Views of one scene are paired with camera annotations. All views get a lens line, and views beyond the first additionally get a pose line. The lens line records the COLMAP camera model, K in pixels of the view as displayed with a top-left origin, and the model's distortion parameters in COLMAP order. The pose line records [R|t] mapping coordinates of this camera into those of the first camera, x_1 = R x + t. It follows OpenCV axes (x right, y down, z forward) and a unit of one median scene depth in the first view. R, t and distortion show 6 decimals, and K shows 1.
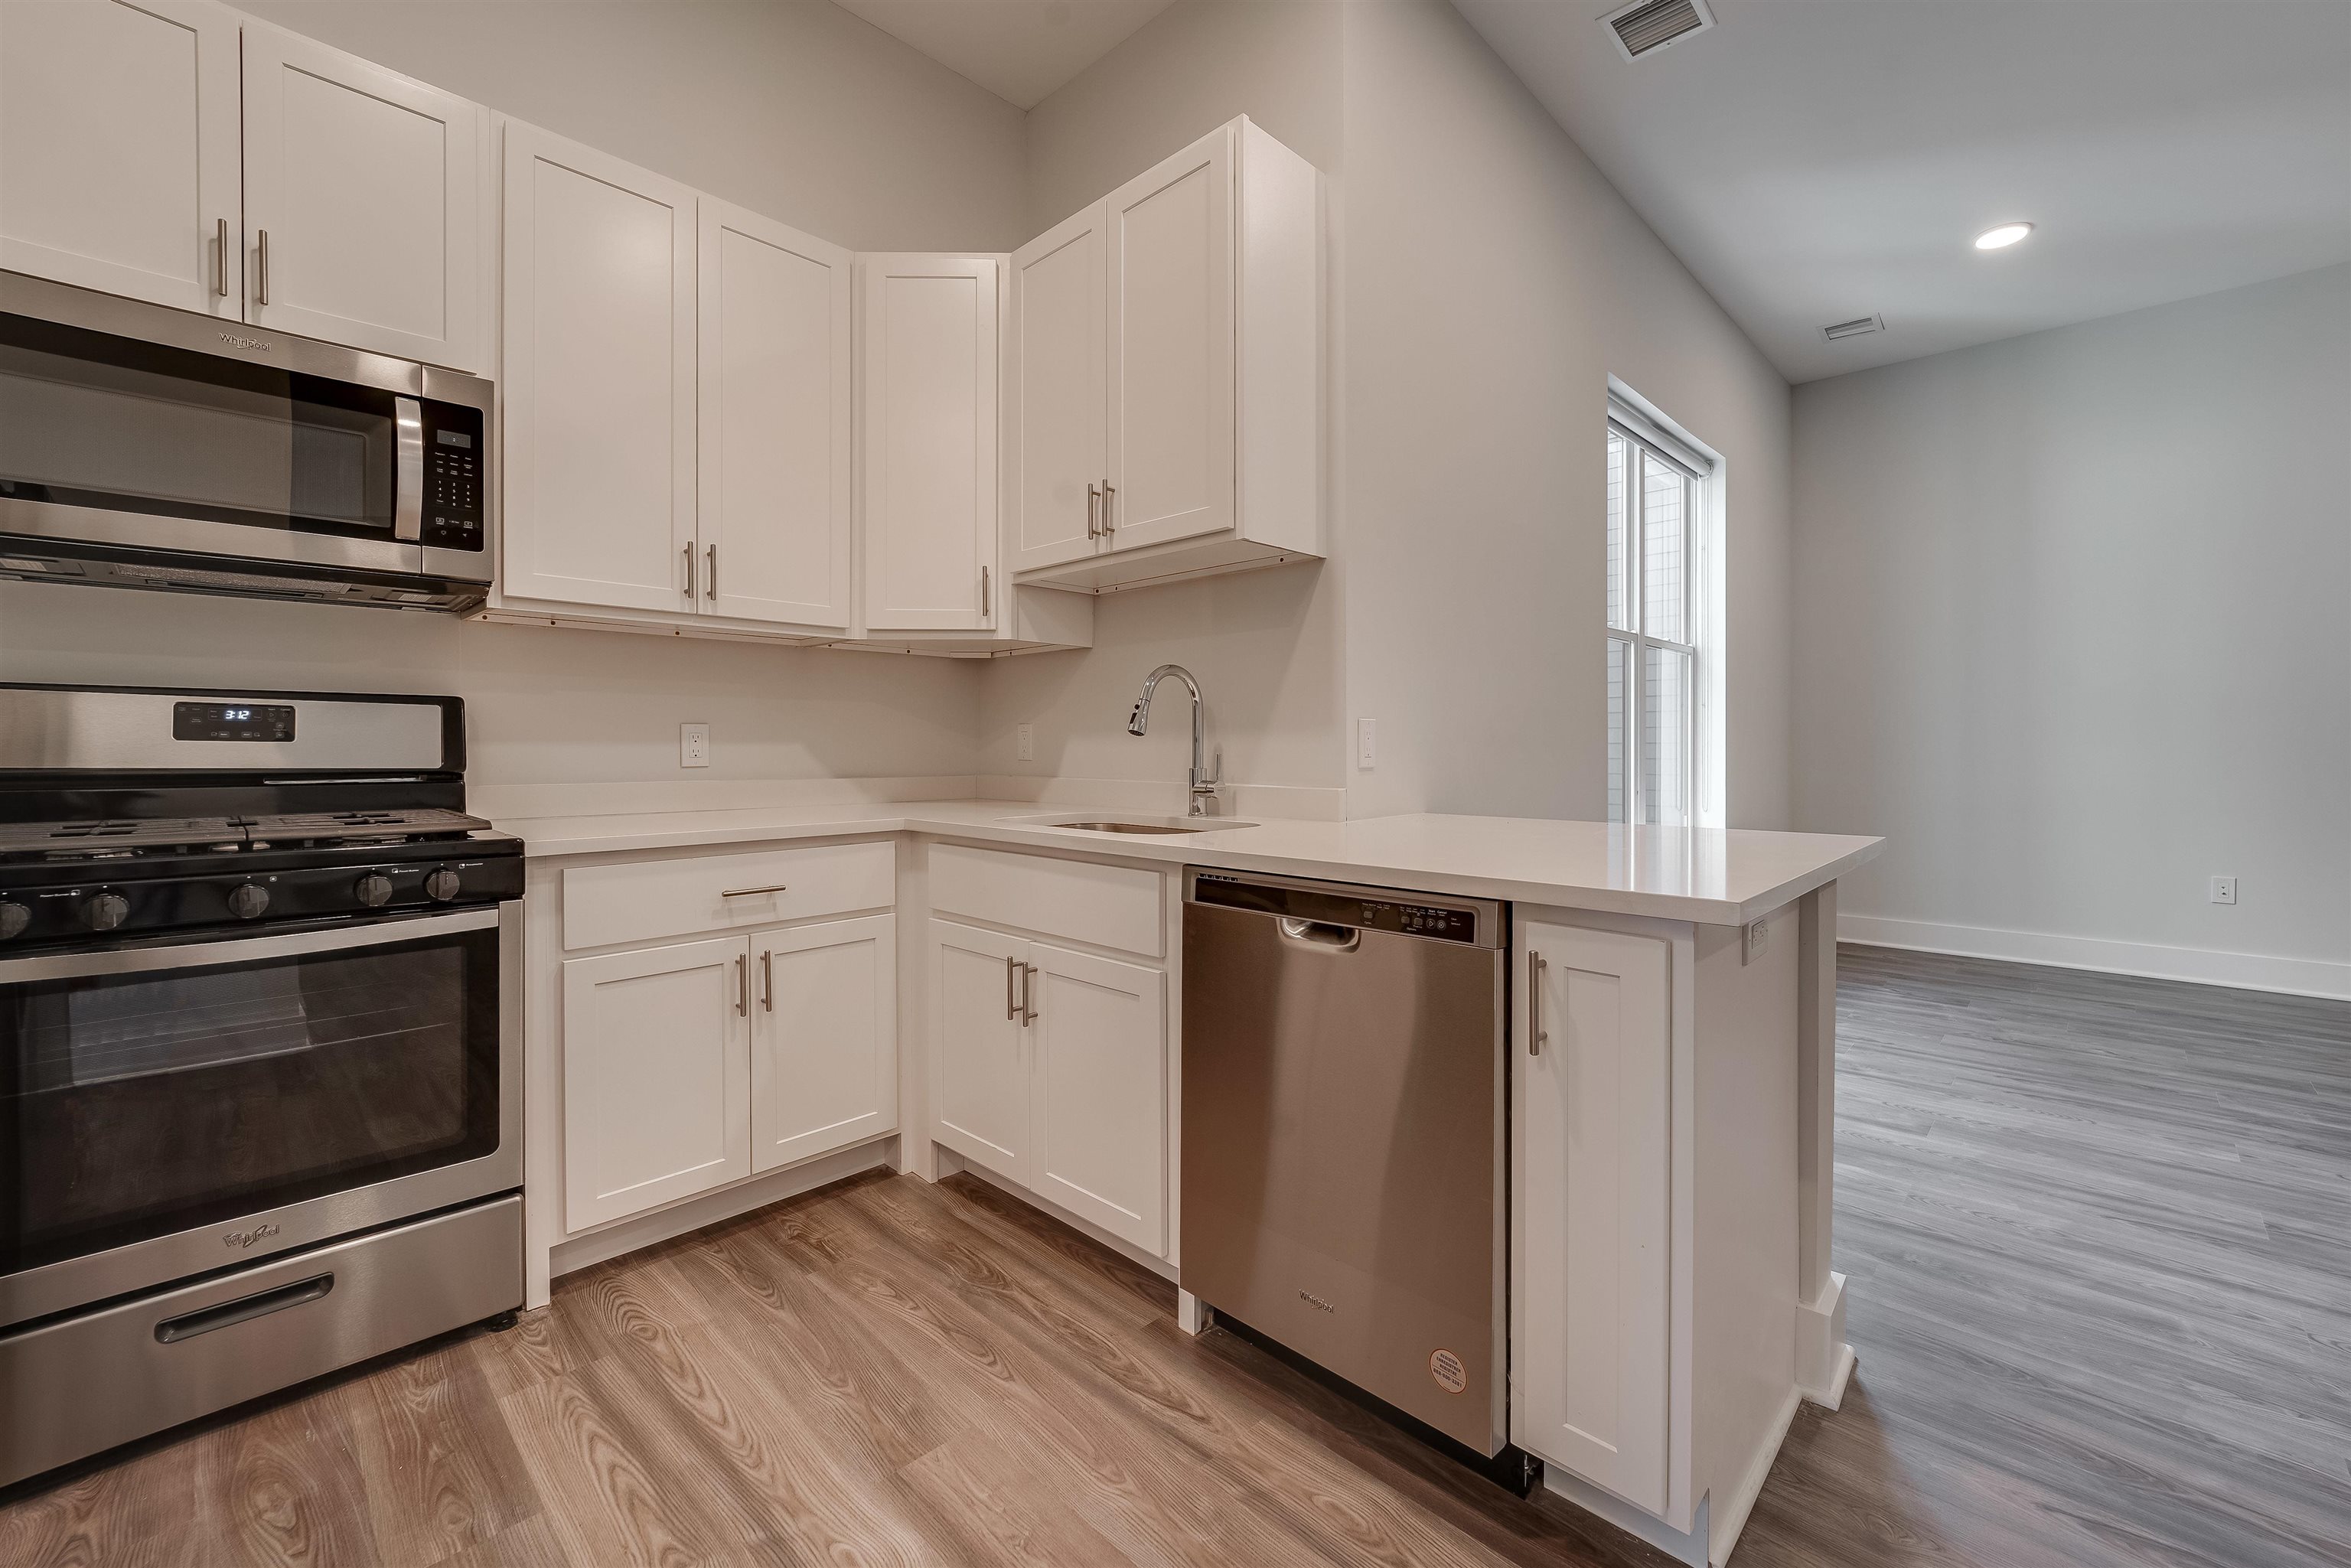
lens RADIAL K [[955.9, 0, 1170.3], [0, 955.9, 746.2], [0, 0, 1]] dist [-0.009009, -0.000150]
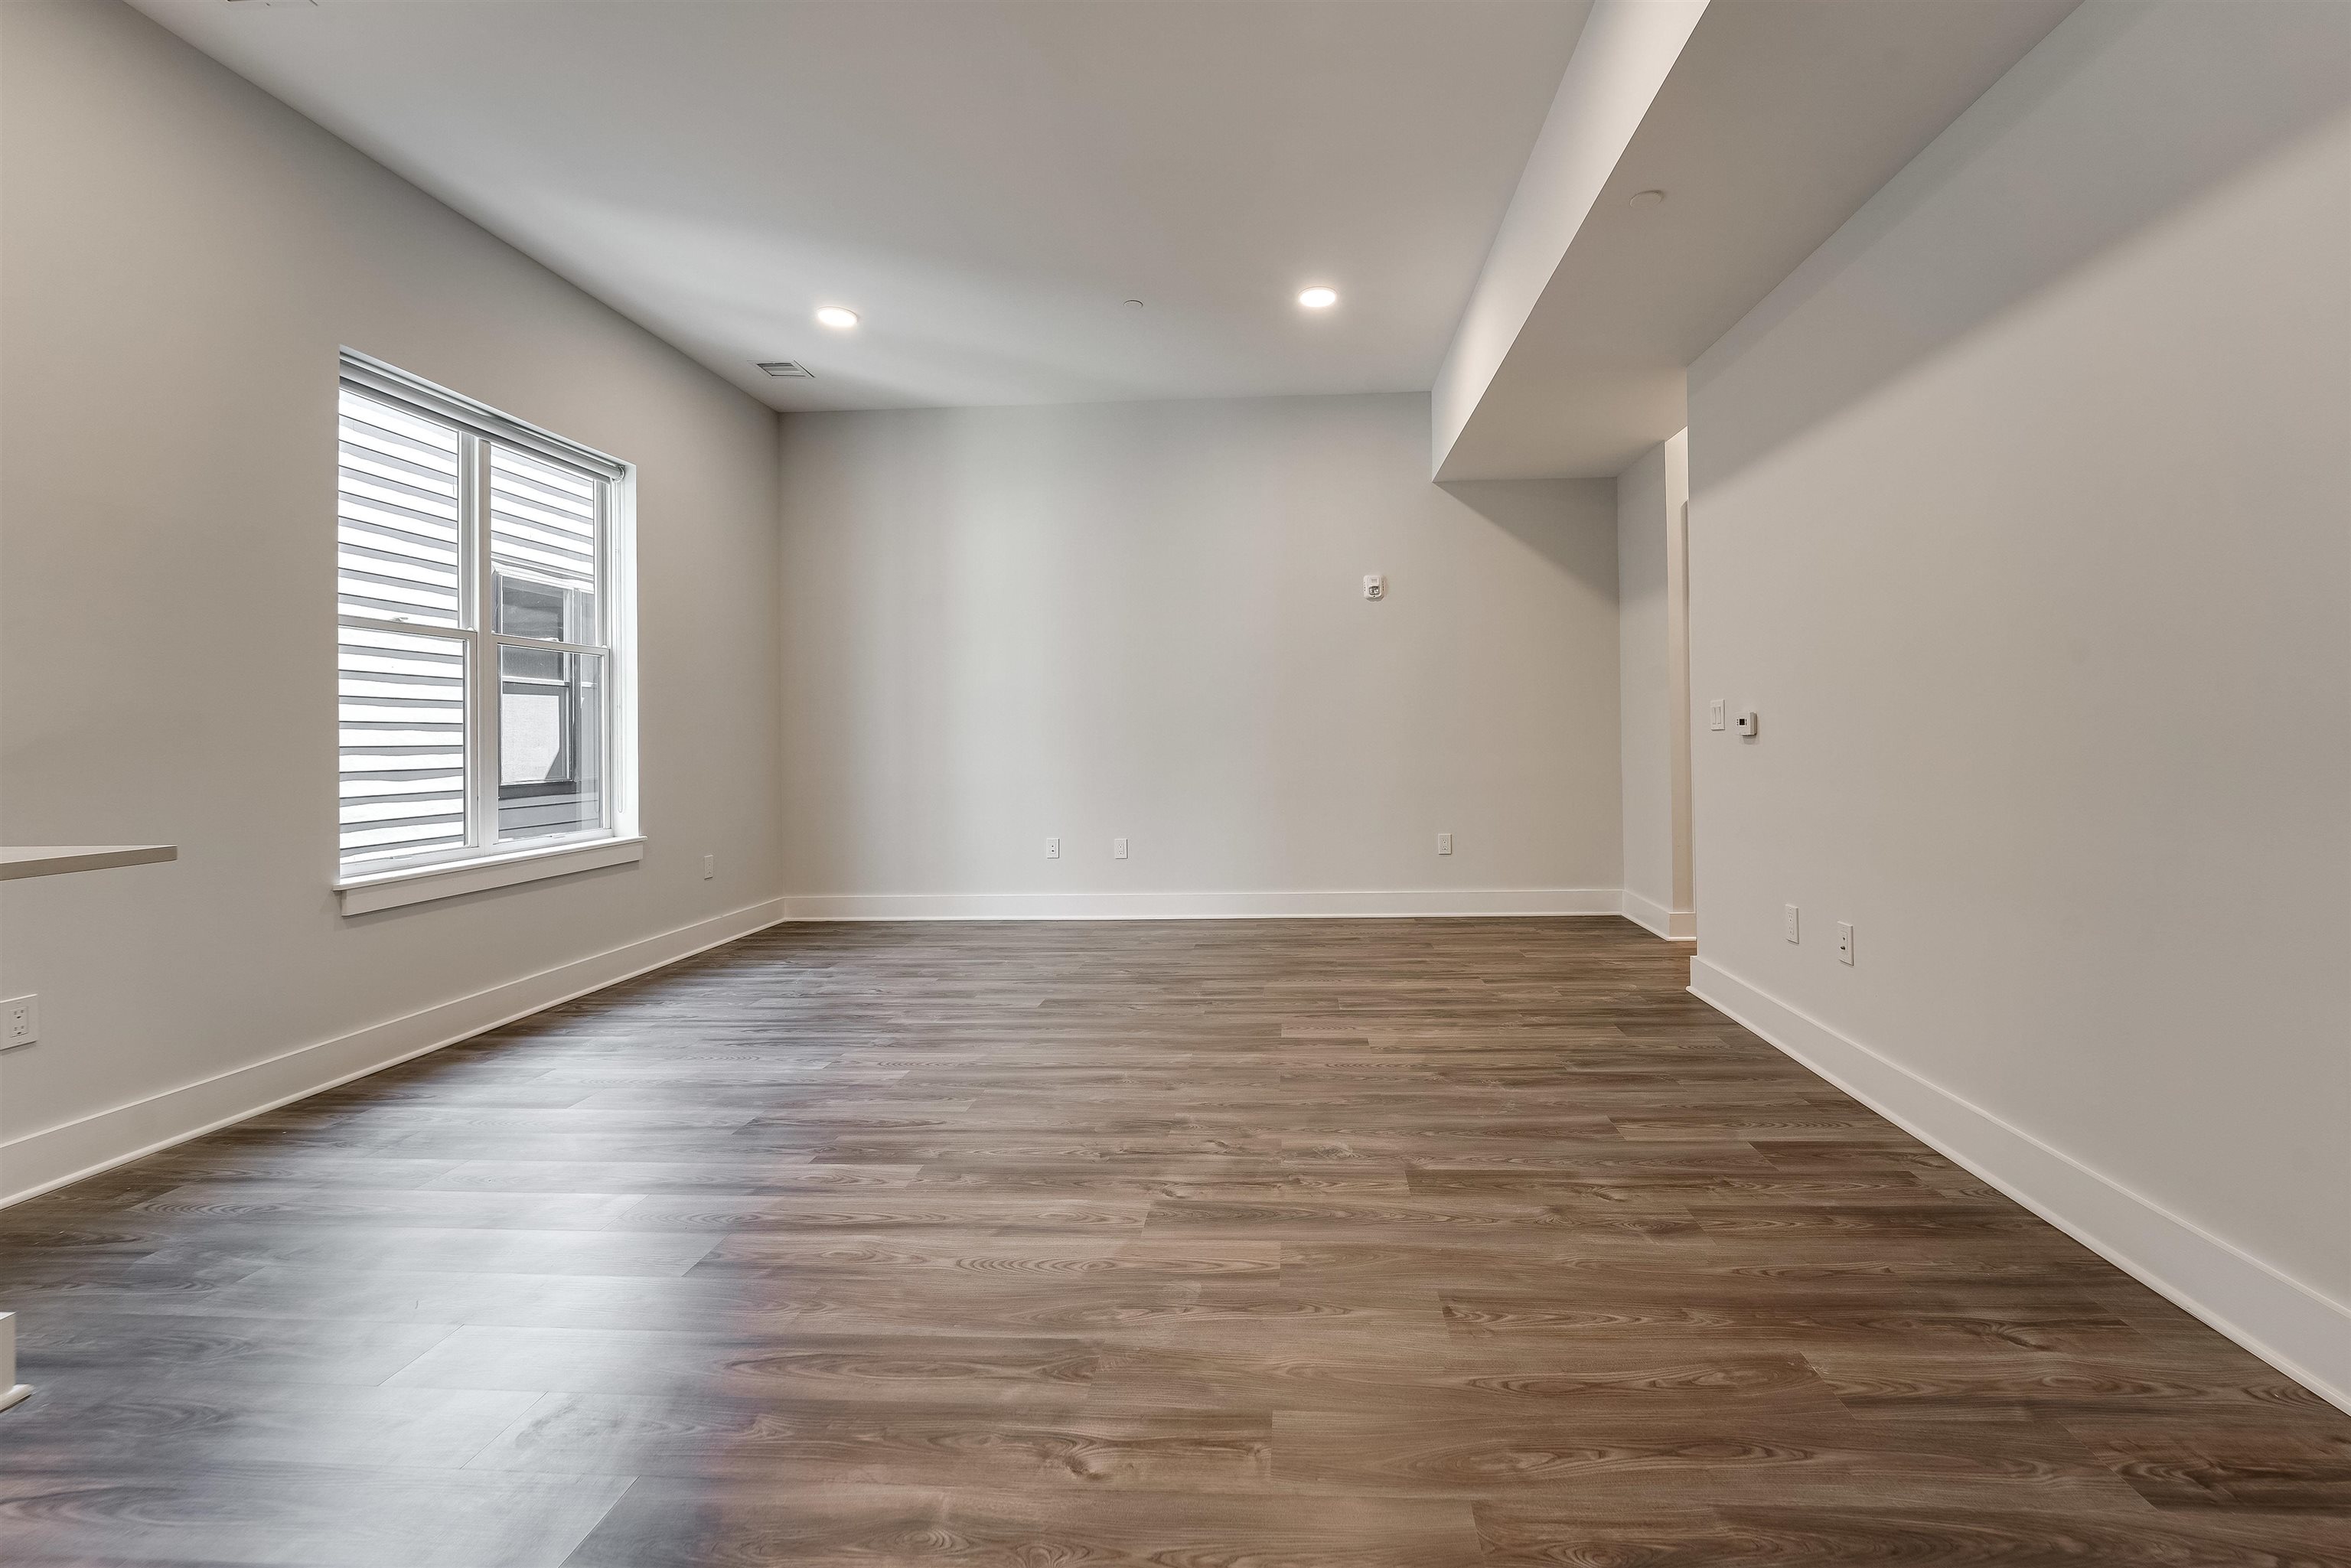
lens RADIAL K [[976.9, 0, 1245.6], [0, 976.9, 732.1], [0, 0, 1]] dist [-0.007399, -0.000097]
pose [[0.744658, -0.006143, 0.667418, 0.832393], [0.013745, 0.999887, -0.006132, -0.001545], [-0.667304, 0.013740, 0.744658, -0.463150]]
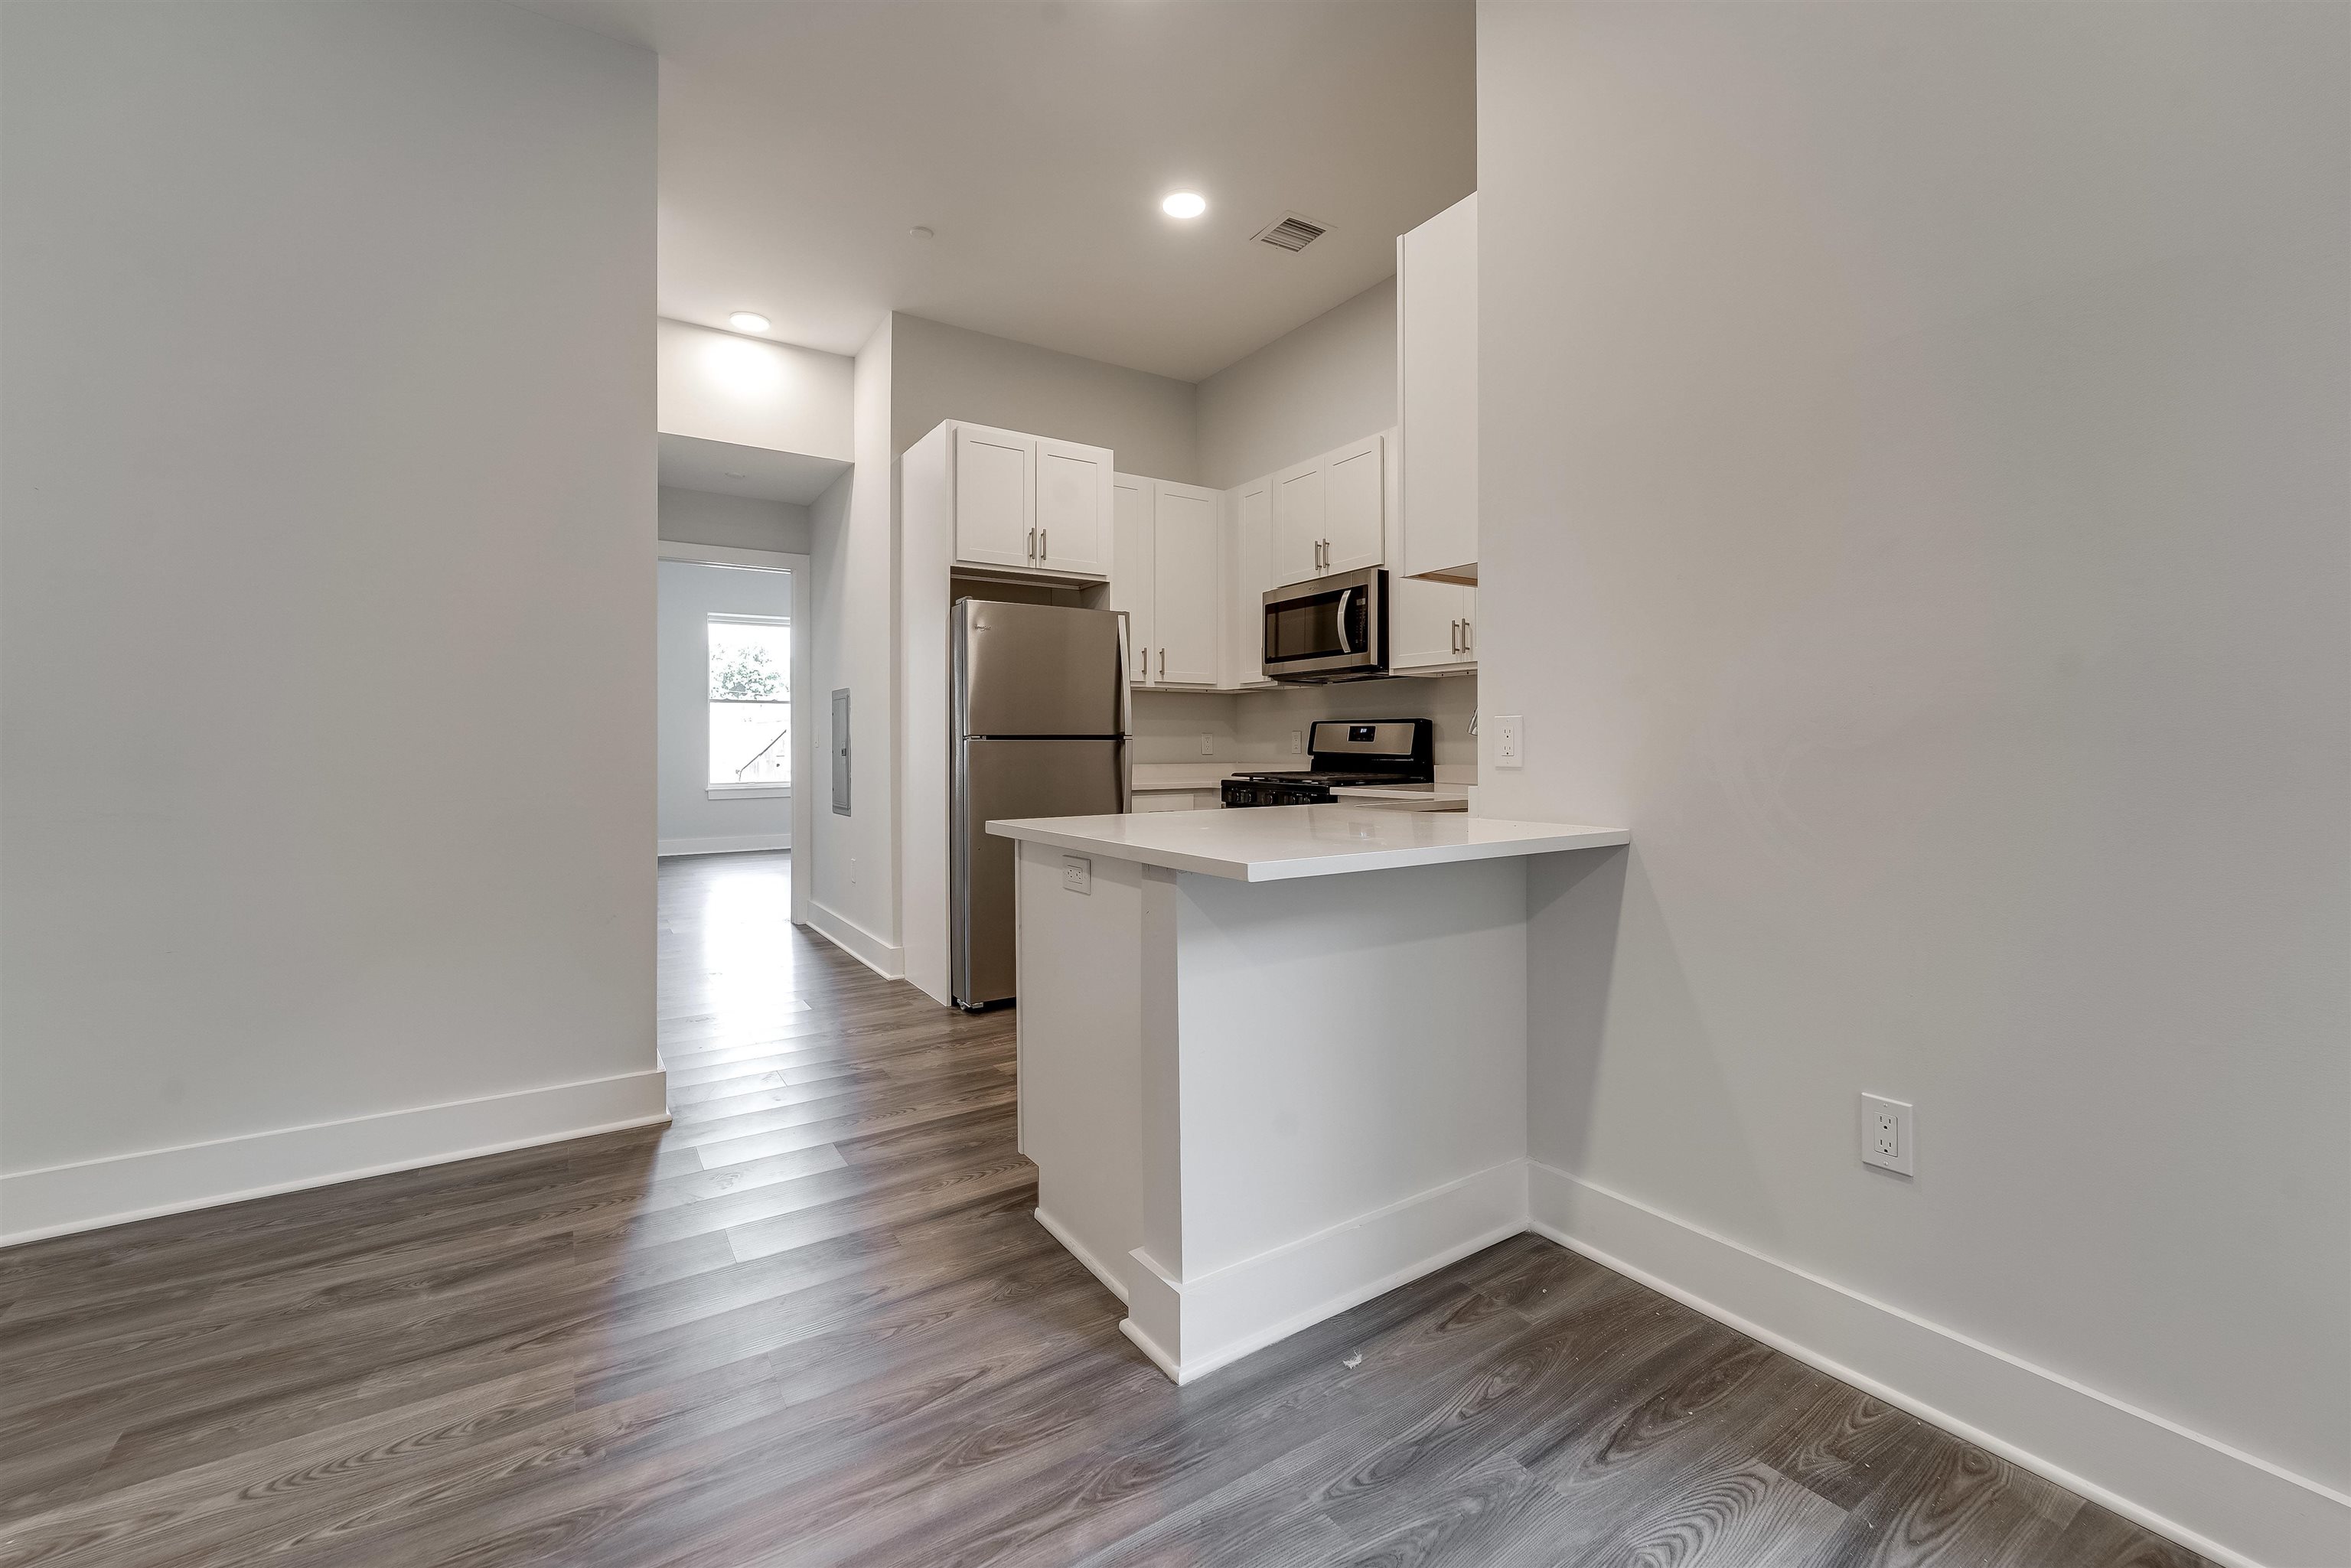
lens RADIAL K [[963.6, 0, 1179.3], [0, 963.6, 747.3], [0, 0, 1]] dist [-0.009312, -0.000152]
pose [[-0.210752, 0.004741, -0.977528, 1.398673], [0.004452, 0.999983, 0.003890, -0.002733], [0.977530, -0.003532, -0.210769, 1.013930]]
